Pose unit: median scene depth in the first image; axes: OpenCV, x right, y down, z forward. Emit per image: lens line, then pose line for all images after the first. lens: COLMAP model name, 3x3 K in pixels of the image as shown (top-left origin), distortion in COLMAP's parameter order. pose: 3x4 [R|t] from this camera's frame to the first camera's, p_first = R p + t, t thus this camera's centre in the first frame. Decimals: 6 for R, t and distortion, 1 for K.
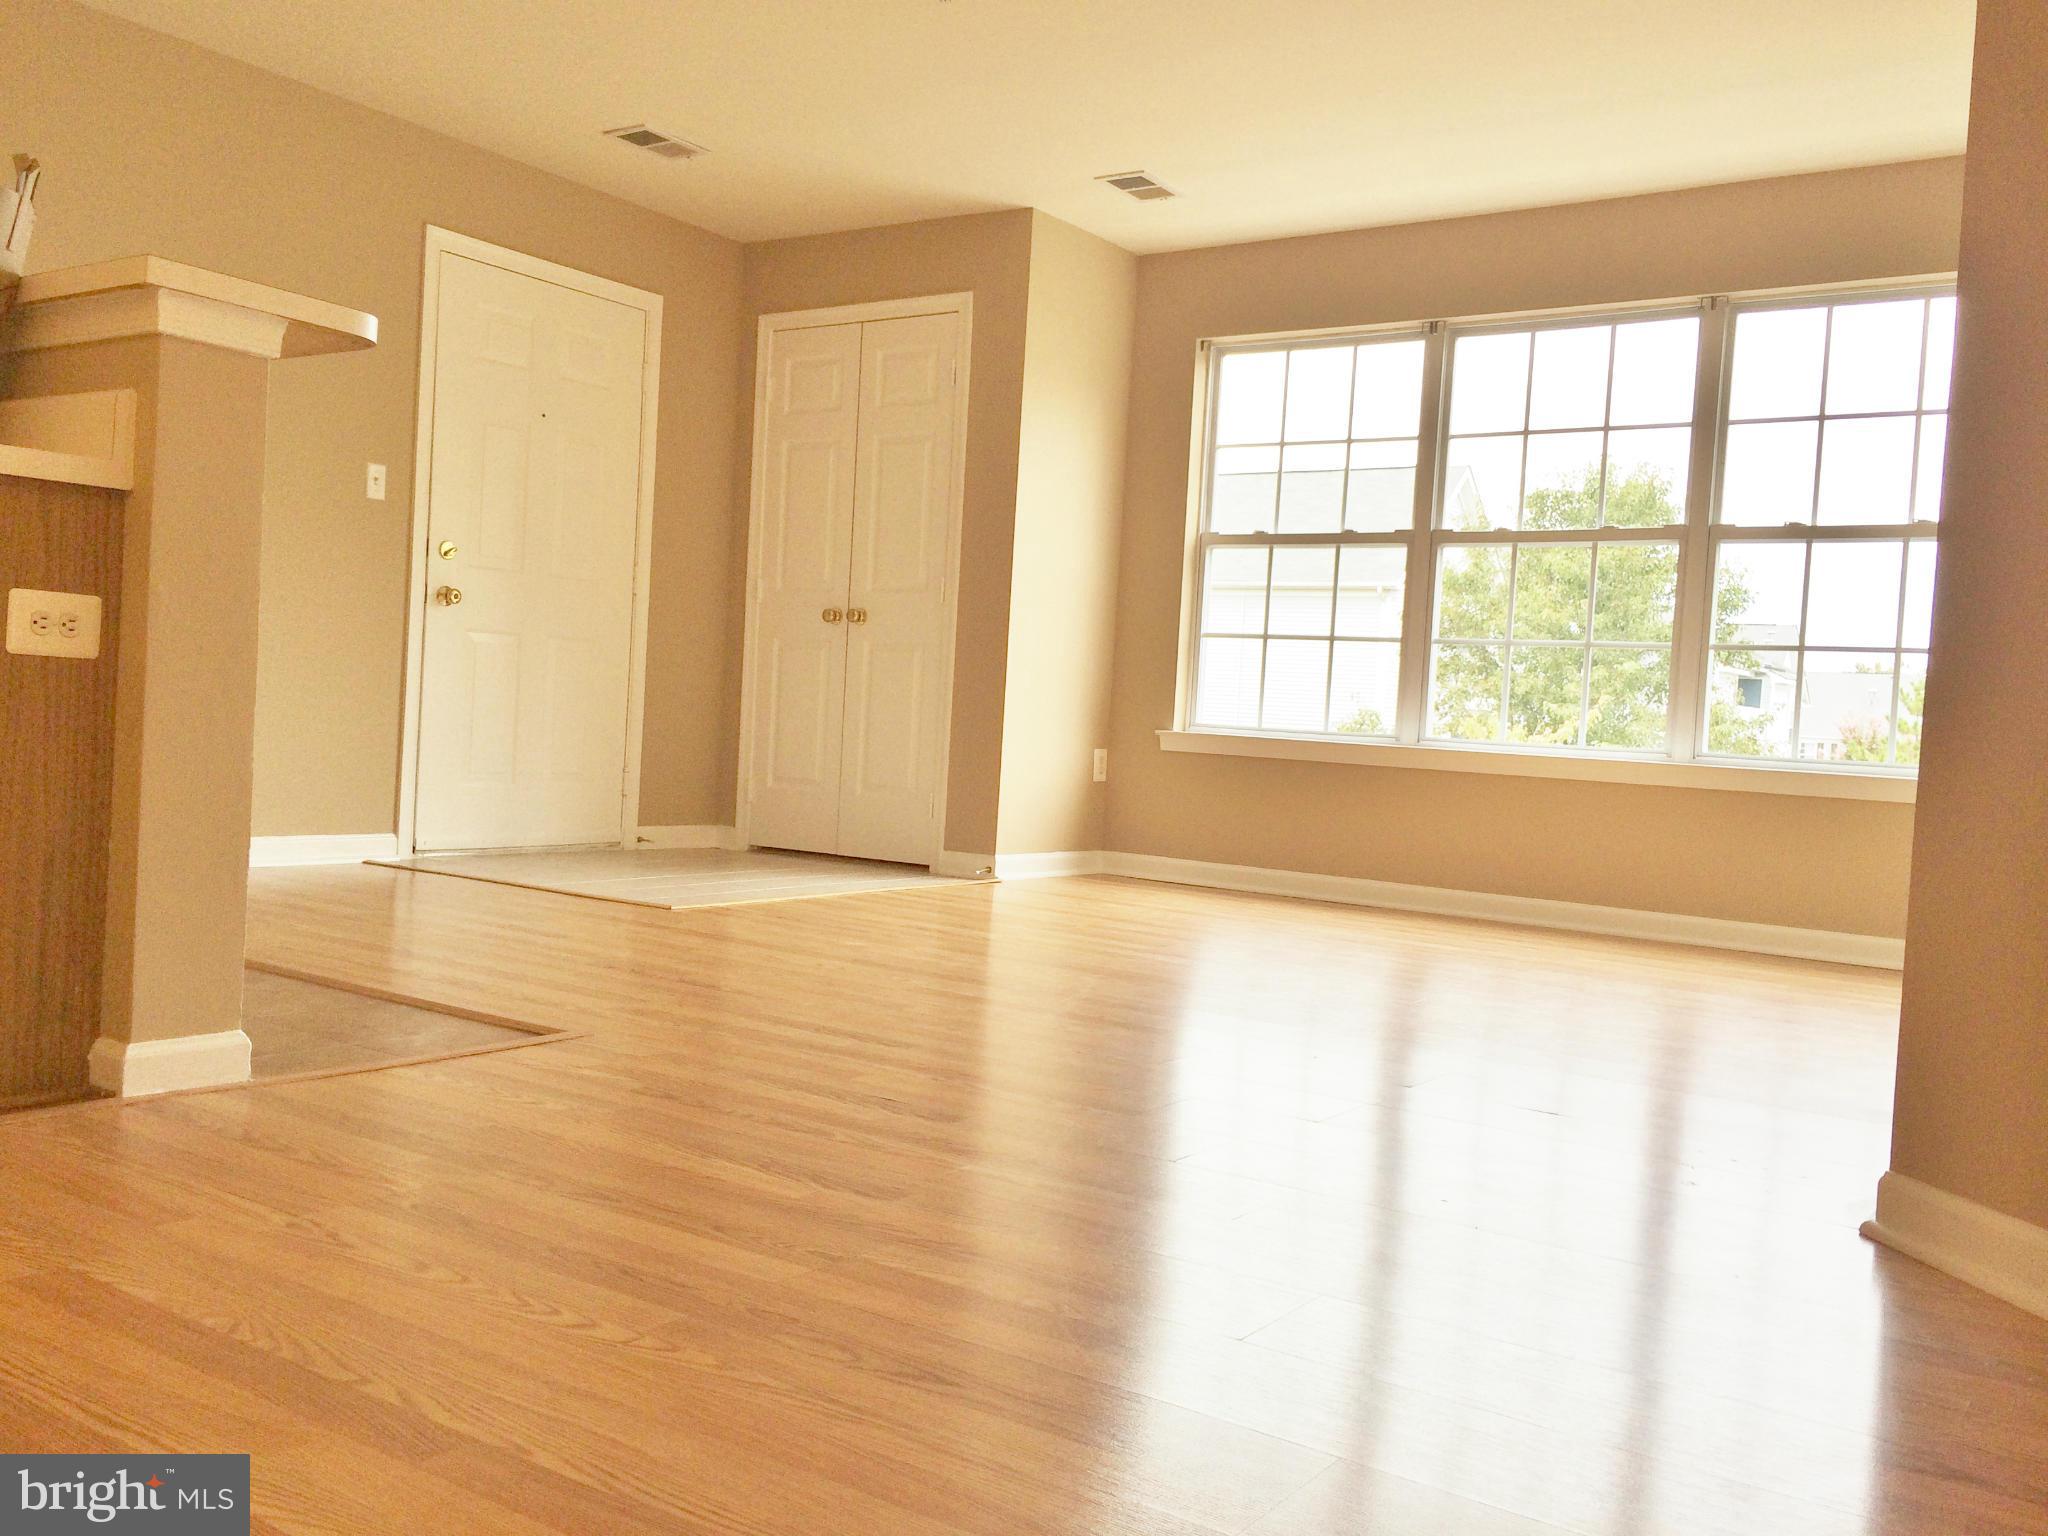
lens RADIAL K [[1748.6, 0, 1032.6], [0, 1748.6, 766.4], [0, 0, 1]] dist [0.045487, -0.023373]
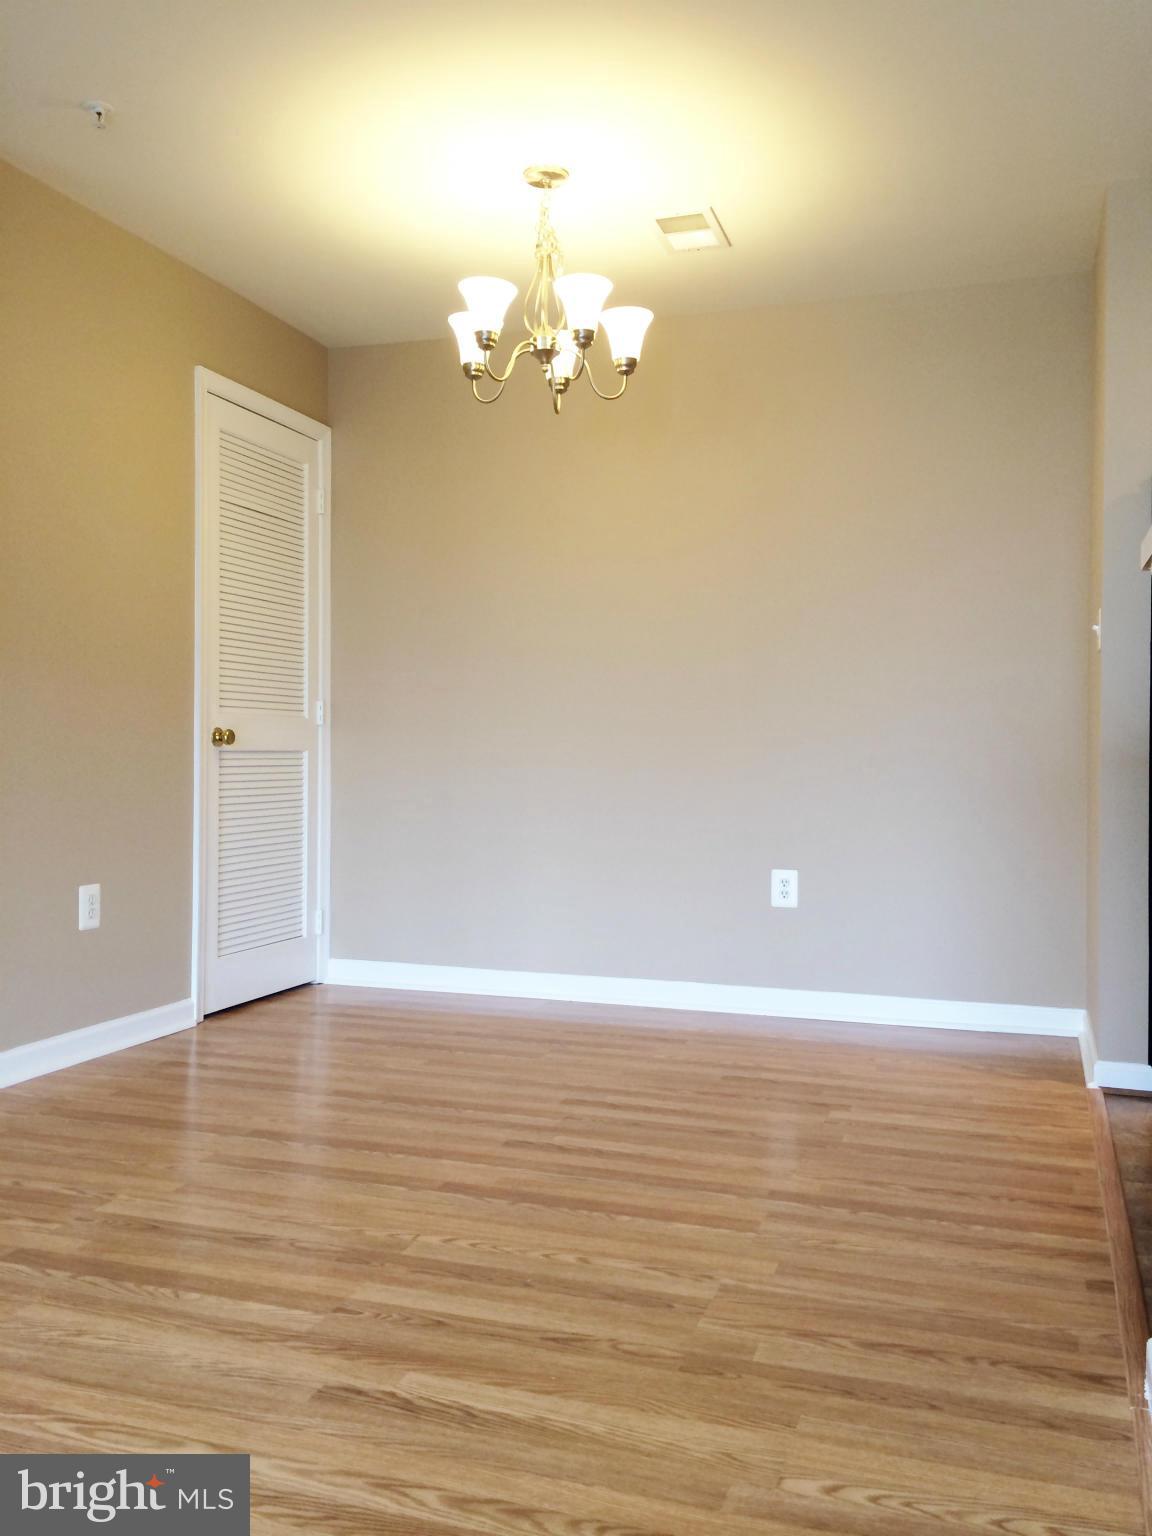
lens RADIAL K [[1311.5, 0, 580.4], [0, 1311.5, 768.2], [0, 0, 1]] dist [0.045487, -0.023373]
pose [[-0.960013, -0.060646, -0.273309, 0.018669], [-0.071556, 0.996982, 0.030121, -0.200029], [0.270657, 0.048473, -0.961455, 2.056679]]
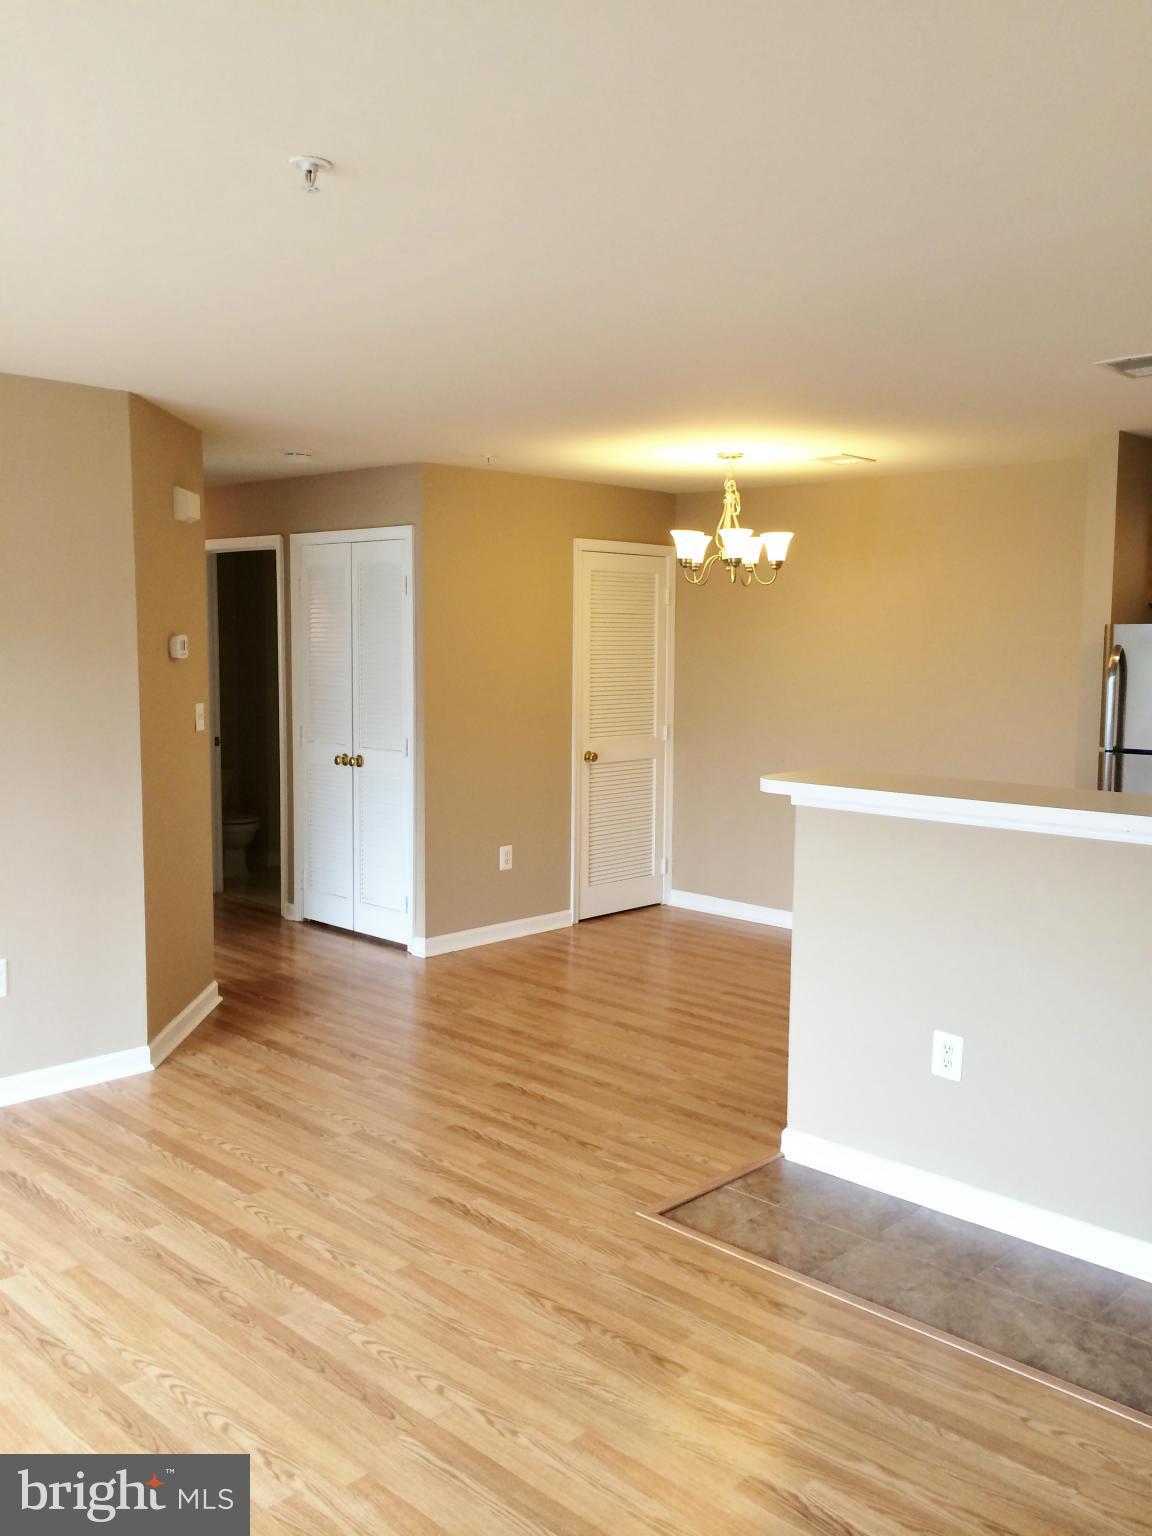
lens RADIAL K [[1311.5, 0, 571.7], [0, 1311.5, 763.5], [0, 0, 1]] dist [0.045487, -0.023373]
pose [[-0.982107, -0.079311, 0.170807, -0.581067], [-0.055167, 0.988367, 0.141727, -0.641682], [-0.180061, 0.129769, -0.975058, 3.362433]]
